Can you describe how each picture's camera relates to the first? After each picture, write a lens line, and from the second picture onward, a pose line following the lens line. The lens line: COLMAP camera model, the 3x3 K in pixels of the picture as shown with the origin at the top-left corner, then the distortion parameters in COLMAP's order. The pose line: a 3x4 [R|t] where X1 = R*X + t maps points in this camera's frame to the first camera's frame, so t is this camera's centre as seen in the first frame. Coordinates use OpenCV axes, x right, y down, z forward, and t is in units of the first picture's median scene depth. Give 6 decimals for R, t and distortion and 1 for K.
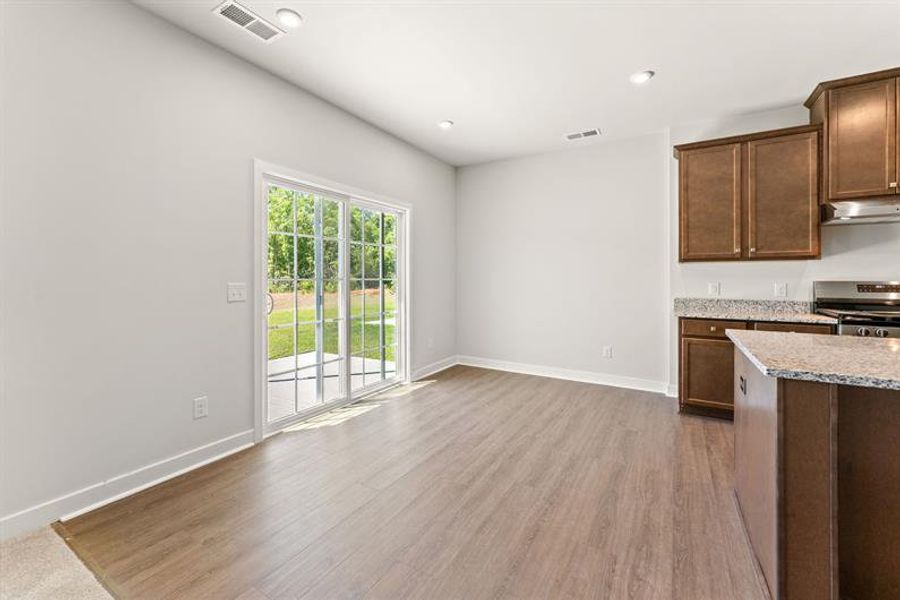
lens RADIAL K [[365.9, 0, 462.2], [0, 365.9, 304.1], [0, 0, 1]] dist [0.016124, 0.000162]
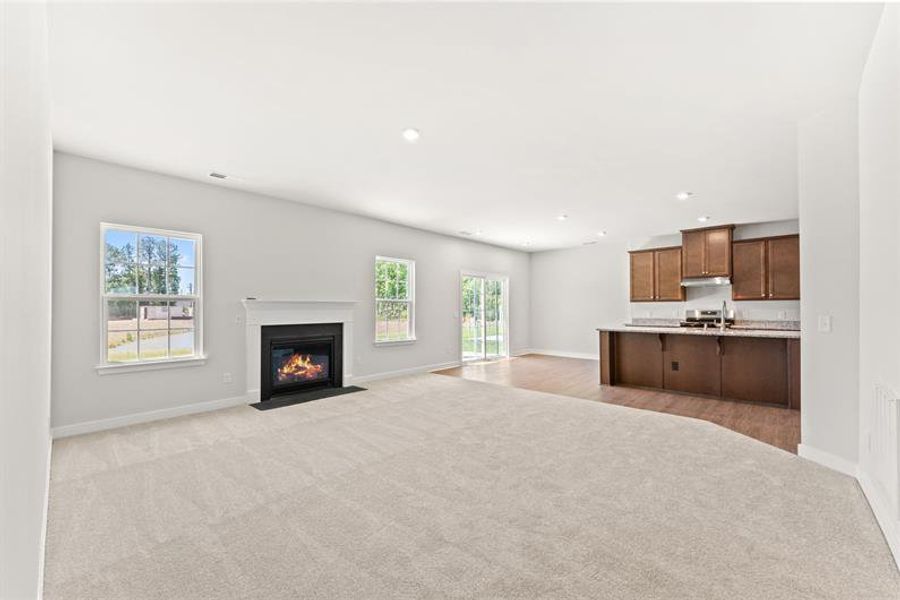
lens RADIAL K [[365.9, 0, 462.2], [0, 365.9, 304.1], [0, 0, 1]] dist [0.016124, 0.000162]
pose [[0.975278, -0.006100, -0.220896, 0.087248], [-0.012016, 0.996676, -0.080577, 0.097292], [0.220654, 0.081239, 0.971963, -1.499987]]
